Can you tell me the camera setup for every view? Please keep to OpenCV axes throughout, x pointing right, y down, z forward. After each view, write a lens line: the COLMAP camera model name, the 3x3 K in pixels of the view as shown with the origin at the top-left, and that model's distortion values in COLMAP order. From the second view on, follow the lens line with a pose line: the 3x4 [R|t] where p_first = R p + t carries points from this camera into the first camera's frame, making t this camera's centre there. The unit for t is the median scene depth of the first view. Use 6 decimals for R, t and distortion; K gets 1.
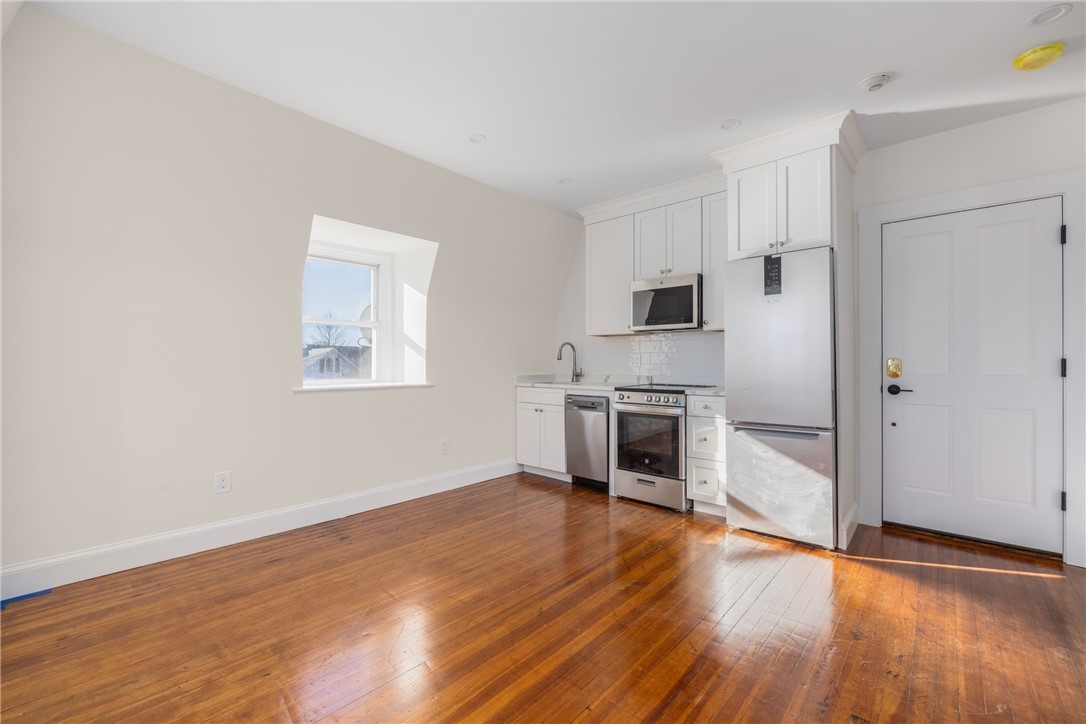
lens RADIAL K [[458.0, 0, 537.0], [0, 458.0, 361.0], [0, 0, 1]] dist [0.000739, 0.000155]
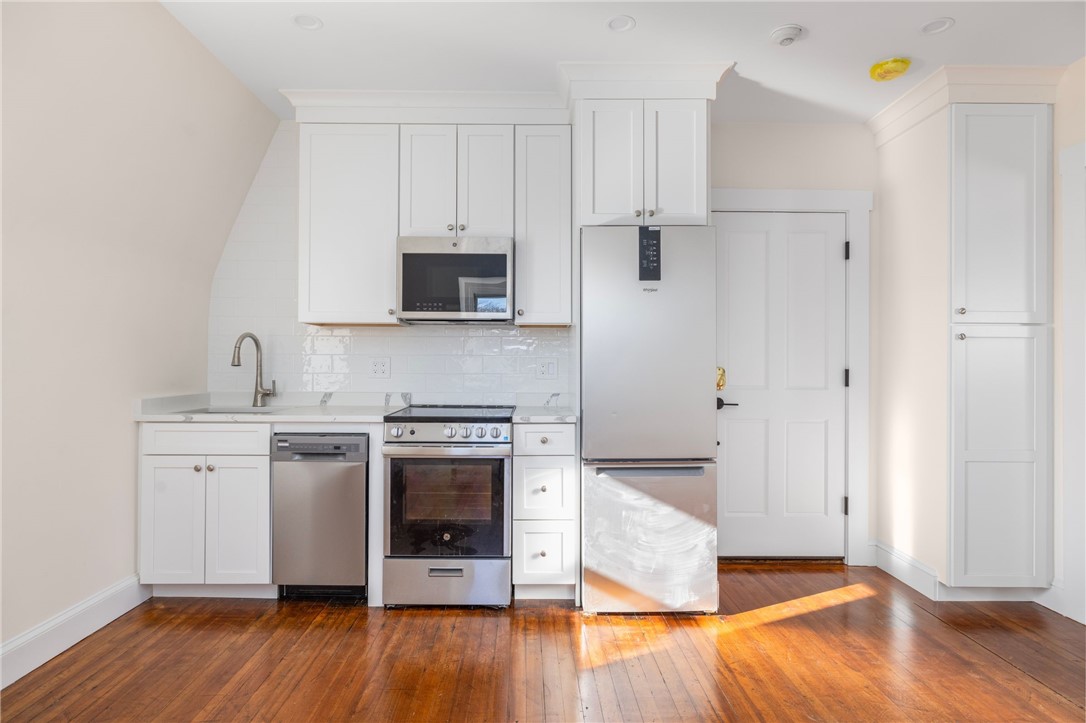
lens RADIAL K [[594.1, 0, 539.5], [0, 594.1, 358.3], [0, 0, 1]] dist [-0.003672, -0.000009]
pose [[0.733771, 0.010107, 0.679322, -0.212116], [-0.006158, 0.999947, -0.008226, -0.010860], [-0.679369, 0.001853, 0.733794, 0.358416]]
